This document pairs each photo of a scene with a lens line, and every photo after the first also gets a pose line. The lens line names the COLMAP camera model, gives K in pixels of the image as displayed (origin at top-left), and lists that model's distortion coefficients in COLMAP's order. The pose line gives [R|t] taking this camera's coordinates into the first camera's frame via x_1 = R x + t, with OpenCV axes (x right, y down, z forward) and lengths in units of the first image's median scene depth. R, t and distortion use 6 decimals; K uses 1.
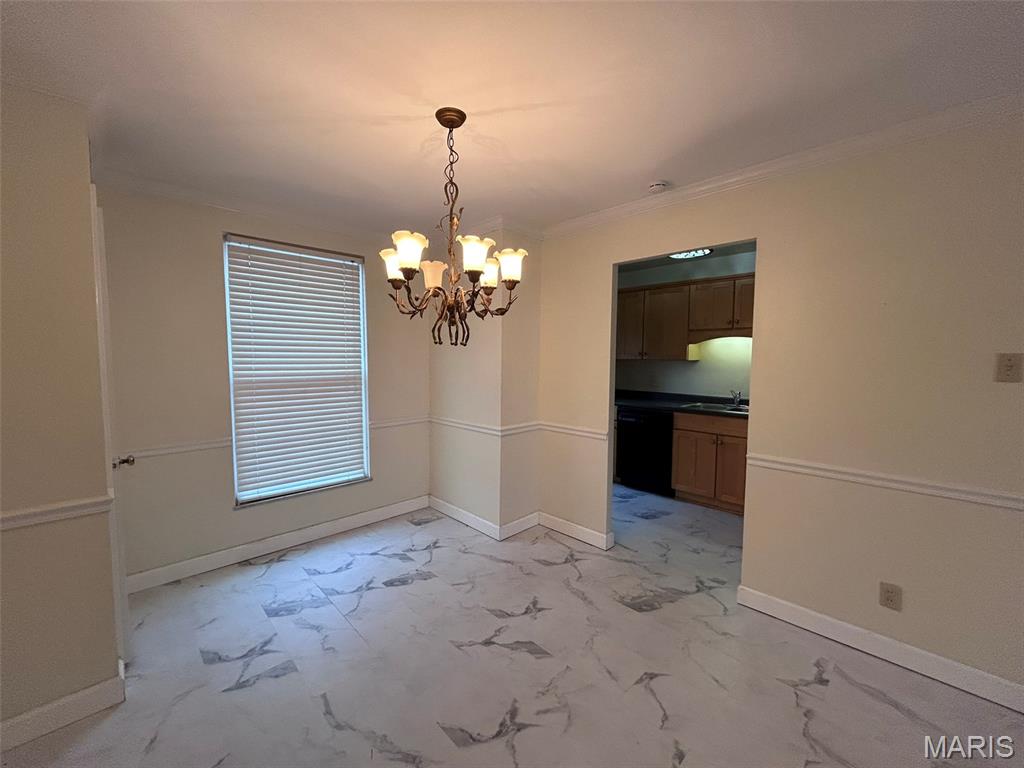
lens RADIAL K [[407.9, 0, 512.0], [0, 407.9, 384.0], [0, 0, 1]] dist [0.001462, 0.000090]
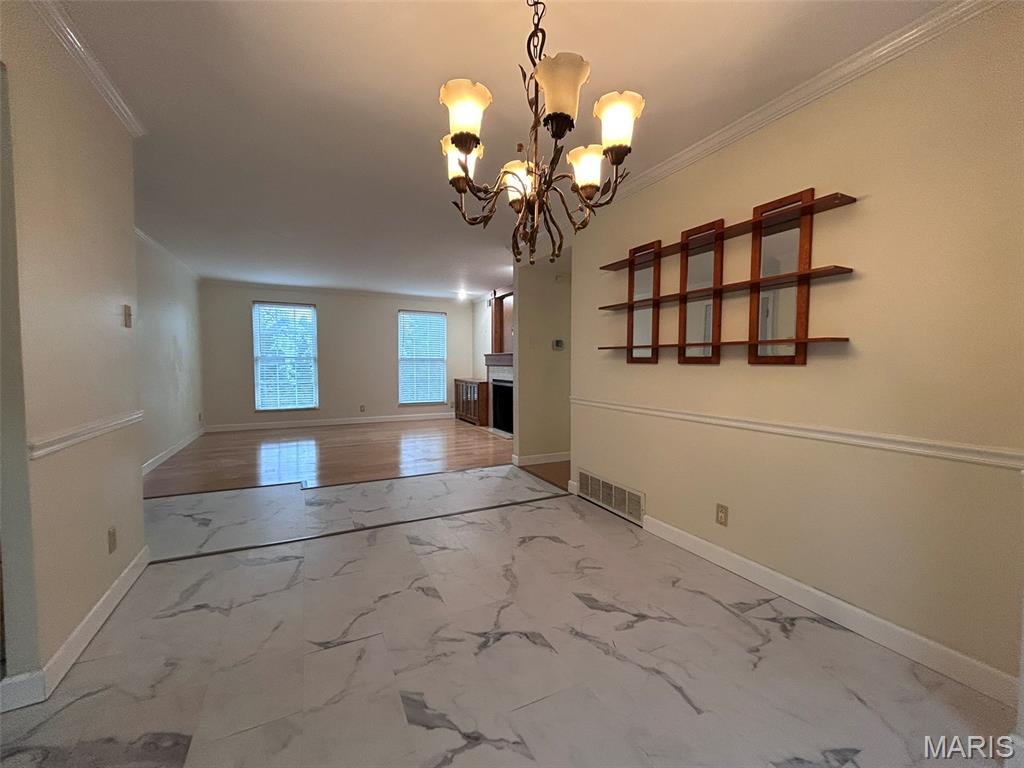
lens RADIAL K [[407.9, 0, 512.0], [0, 407.9, 384.0], [0, 0, 1]] dist [0.001462, 0.000090]
pose [[-0.954026, -0.019614, 0.299082, -0.324464], [0.014068, 0.993826, 0.110050, 0.042409], [-0.299394, 0.109198, -0.947860, 1.704464]]
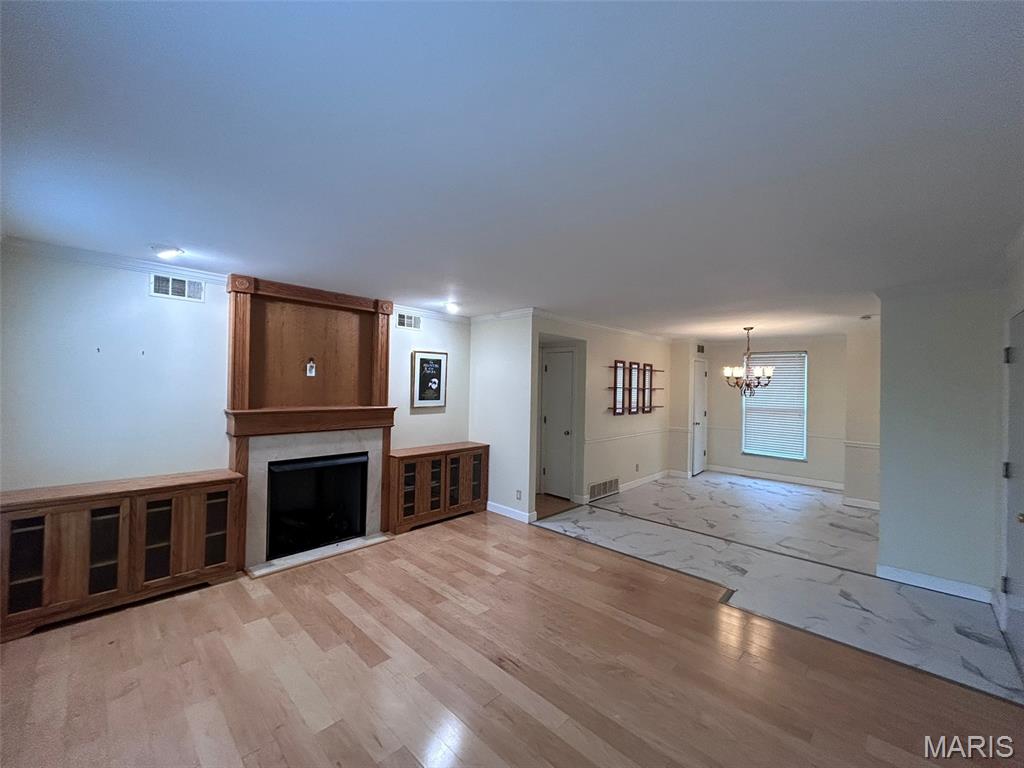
lens RADIAL K [[407.9, 0, 512.0], [0, 407.9, 384.0], [0, 0, 1]] dist [0.001462, 0.000090]
pose [[0.024277, -0.005540, -0.999690, 3.014351], [-0.081249, 0.996666, -0.007496, -0.018905], [0.996398, 0.081406, 0.023745, -0.930198]]
